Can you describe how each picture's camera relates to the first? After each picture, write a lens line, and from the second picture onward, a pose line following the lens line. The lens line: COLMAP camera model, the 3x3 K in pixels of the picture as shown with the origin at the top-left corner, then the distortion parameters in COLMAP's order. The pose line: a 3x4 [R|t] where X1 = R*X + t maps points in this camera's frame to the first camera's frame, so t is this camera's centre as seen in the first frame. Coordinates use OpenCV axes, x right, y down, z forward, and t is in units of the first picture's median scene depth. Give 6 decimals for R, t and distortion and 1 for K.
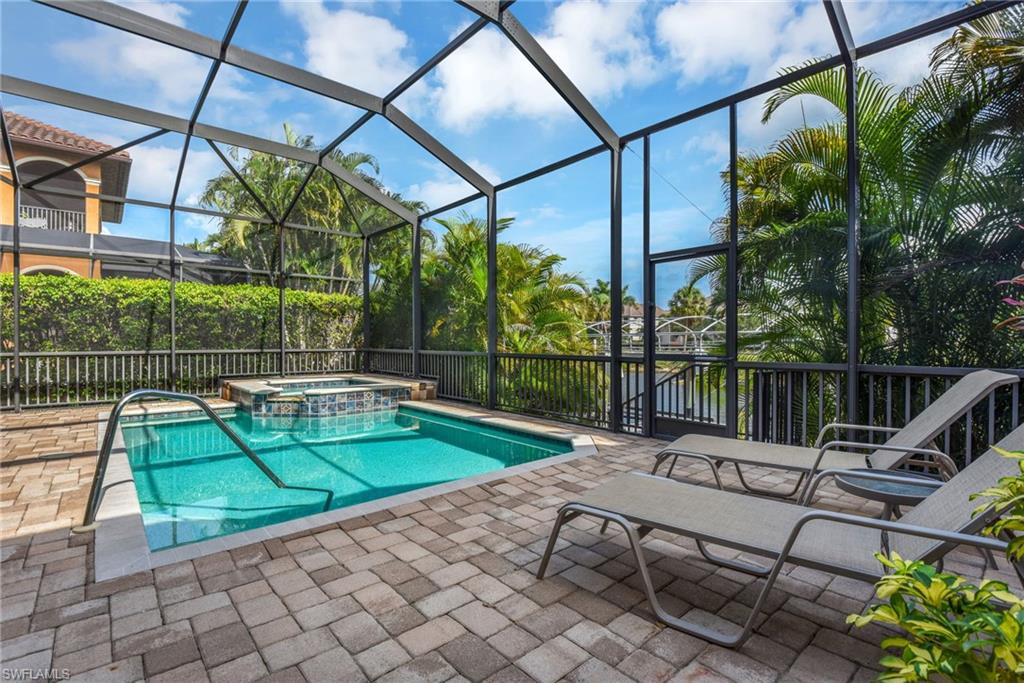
lens RADIAL K [[474.2, 0, 513.2], [0, 474.2, 343.3], [0, 0, 1]] dist [0.002073, -0.015783]
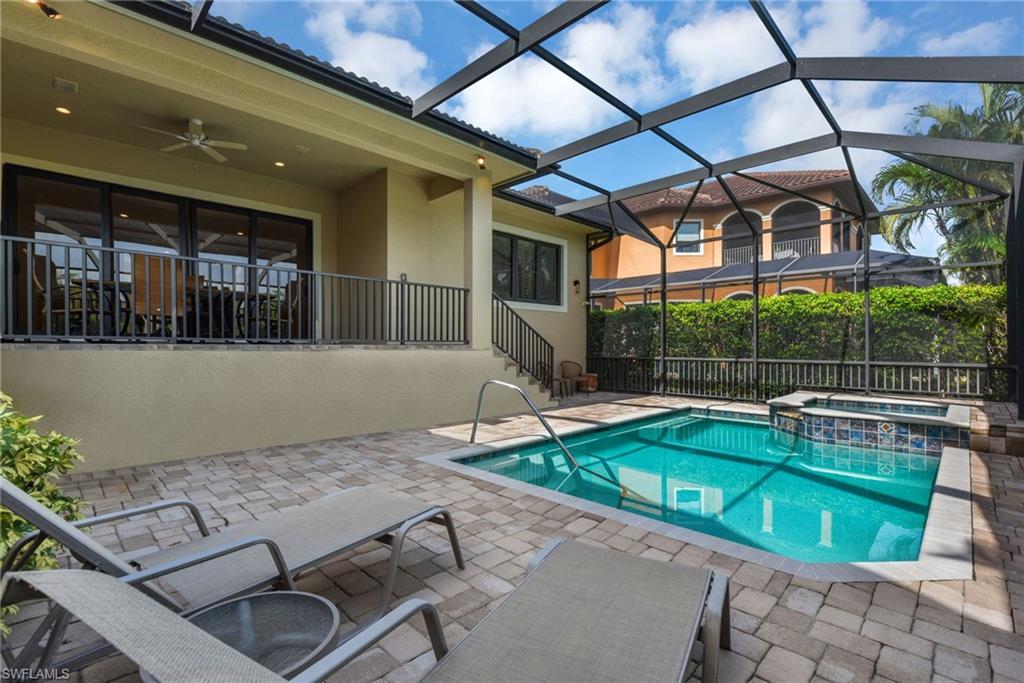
lens RADIAL K [[474.2, 0, 513.2], [0, 474.2, 343.3], [0, 0, 1]] dist [0.002073, -0.015783]
pose [[0.047521, -0.007088, -0.998845, 0.404913], [-0.016041, 0.999840, -0.007858, -0.004290], [0.998741, 0.016396, 0.047400, 0.405799]]
